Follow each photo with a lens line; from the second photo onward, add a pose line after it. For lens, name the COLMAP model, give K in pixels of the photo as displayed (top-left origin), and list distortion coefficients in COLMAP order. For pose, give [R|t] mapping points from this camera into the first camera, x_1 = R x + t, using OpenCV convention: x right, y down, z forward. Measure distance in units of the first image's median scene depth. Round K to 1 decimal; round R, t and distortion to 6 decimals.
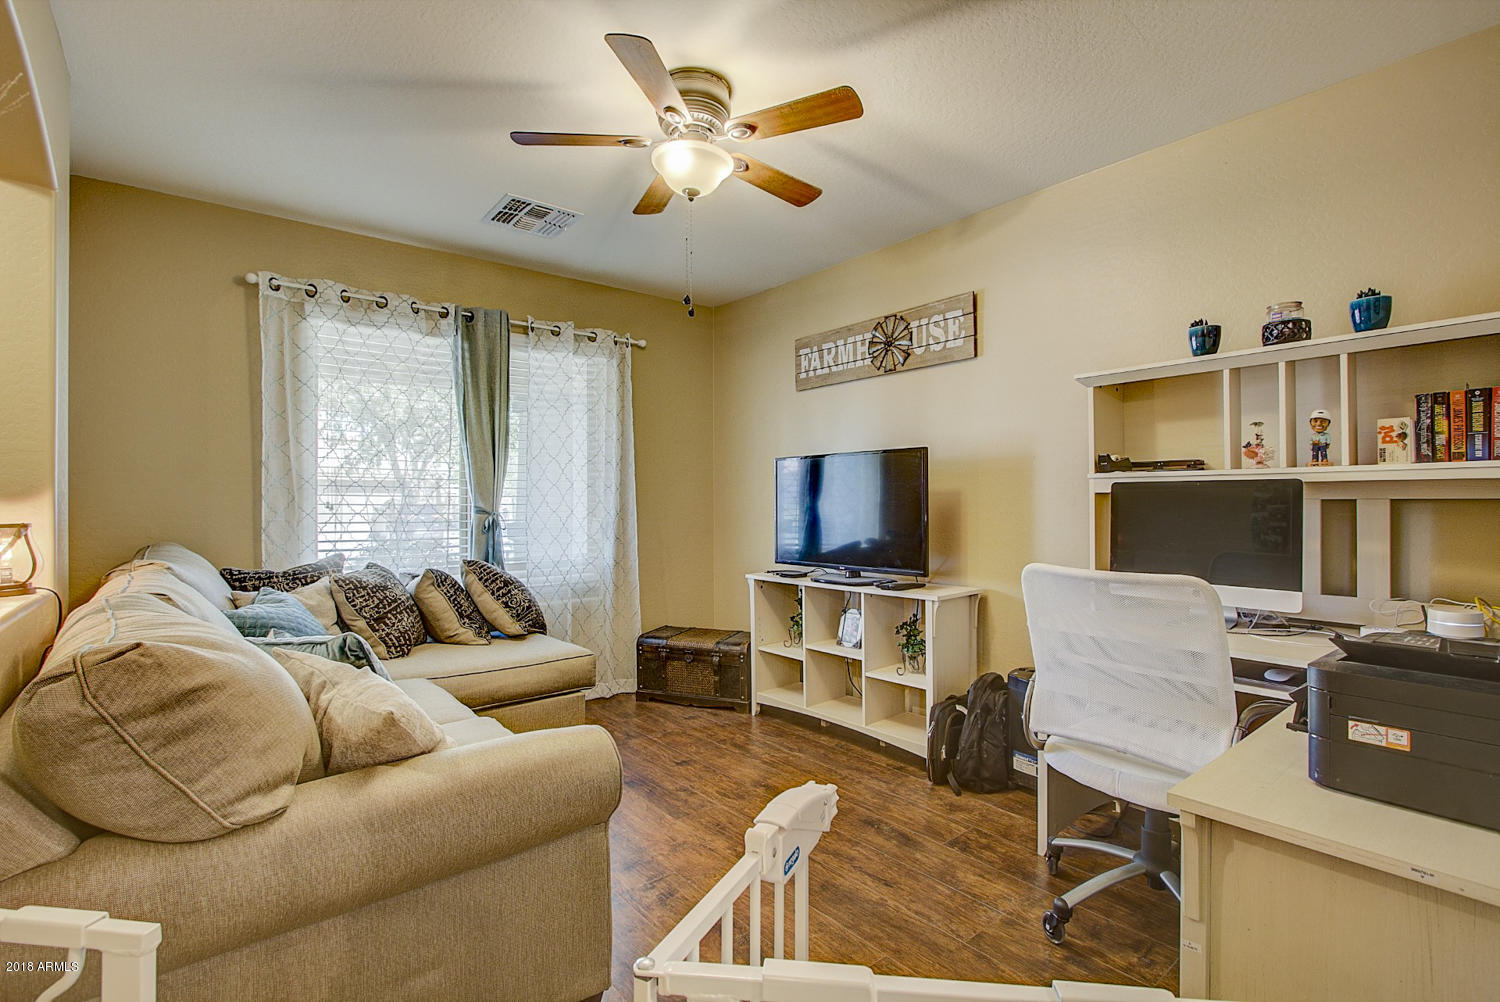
lens RADIAL K [[690.2, 0, 754.1], [0, 690.2, 503.3], [0, 0, 1]] dist [-0.016221, 0.002301]
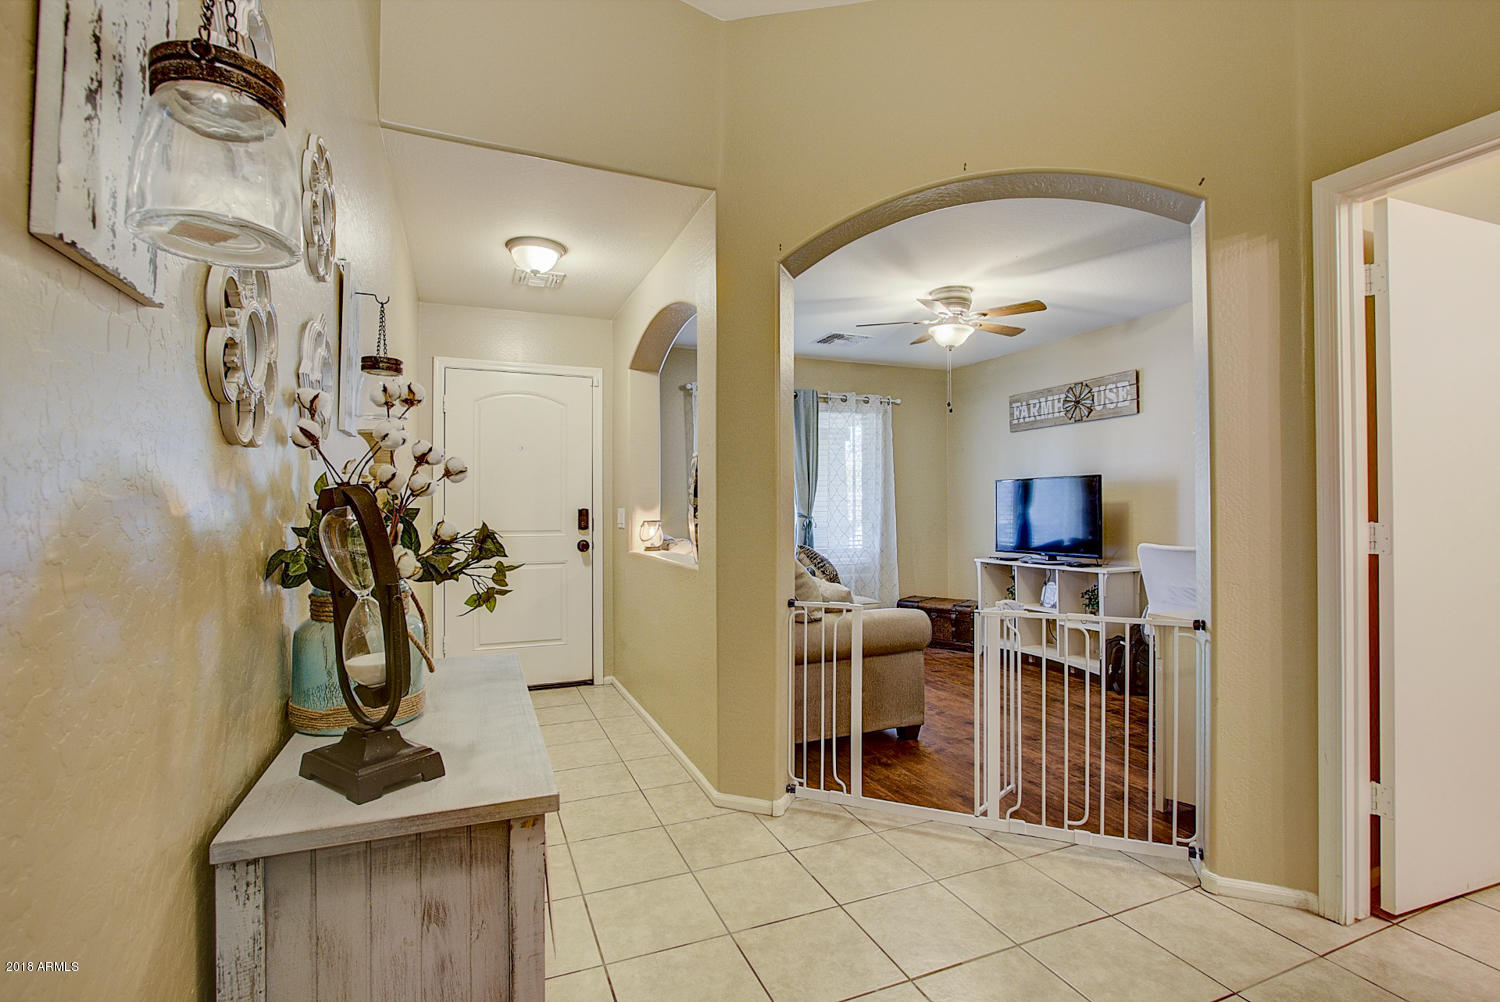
lens RADIAL K [[690.2, 0, 745.6], [0, 690.2, 501.4], [0, 0, 1]] dist [-0.016221, 0.002301]
pose [[0.953195, -0.003358, -0.302339, -0.035062], [0.000435, 0.999952, -0.009738, -0.005993], [0.302357, 0.009151, 0.953151, -0.591596]]
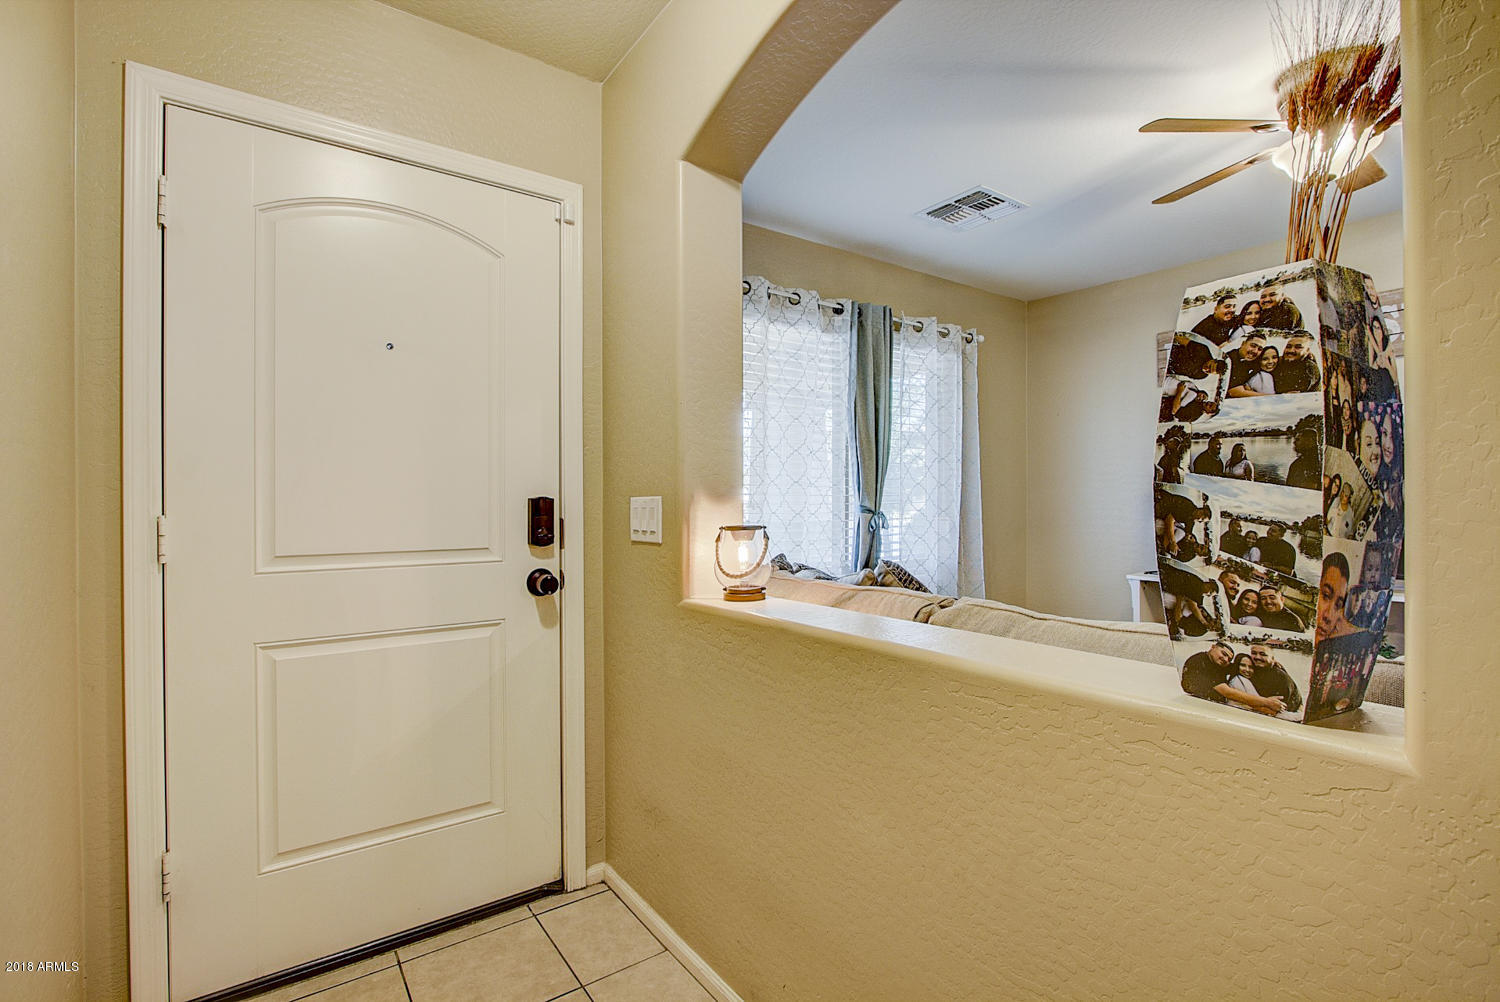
lens RADIAL K [[690.2, 0, 749.1], [0, 690.2, 500.7], [0, 0, 1]] dist [-0.016221, 0.002301]
pose [[0.998774, -0.001517, -0.049473, -0.529234], [0.001536, 0.999999, 0.000342, -0.002841], [0.049473, -0.000417, 0.998775, 0.005994]]
